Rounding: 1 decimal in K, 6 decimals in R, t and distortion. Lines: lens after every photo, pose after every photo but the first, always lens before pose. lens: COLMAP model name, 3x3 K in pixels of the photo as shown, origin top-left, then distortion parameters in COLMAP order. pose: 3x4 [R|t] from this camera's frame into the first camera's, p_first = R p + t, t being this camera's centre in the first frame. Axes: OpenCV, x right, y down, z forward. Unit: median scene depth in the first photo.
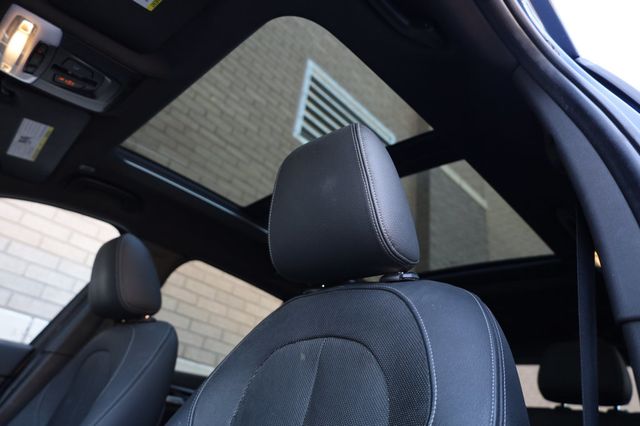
lens RADIAL K [[438.8, 0, 320.0], [0, 438.8, 213.0], [0, 0, 1]] dist [-0.005912, -0.000647]
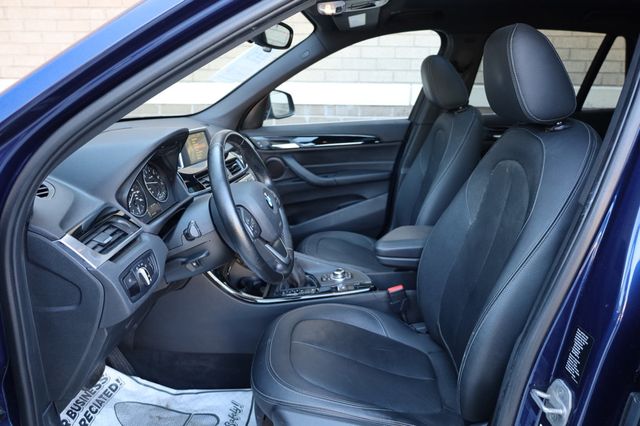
lens RADIAL K [[450.7, 0, 320.0], [0, 450.7, 213.0], [0, 0, 1]] dist [-0.003676, -0.000833]
pose [[0.661388, 0.061150, -0.747547, 0.417953], [0.441669, 0.773794, 0.454061, -0.357365], [0.606214, -0.630479, 0.484769, -0.247136]]
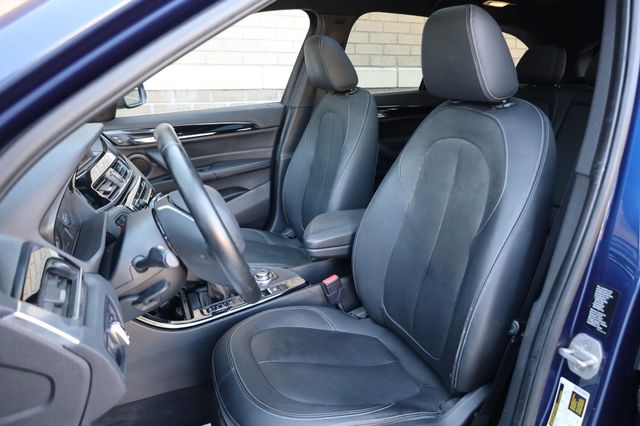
lens RADIAL K [[450.7, 0, 320.0], [0, 450.7, 213.0], [0, 0, 1]] dist [-0.003676, -0.000833]
pose [[0.915095, -0.026078, -0.402393, 0.108690], [0.302477, 0.704309, 0.642228, -0.441042], [0.266661, -0.709415, 0.652397, -0.312397]]
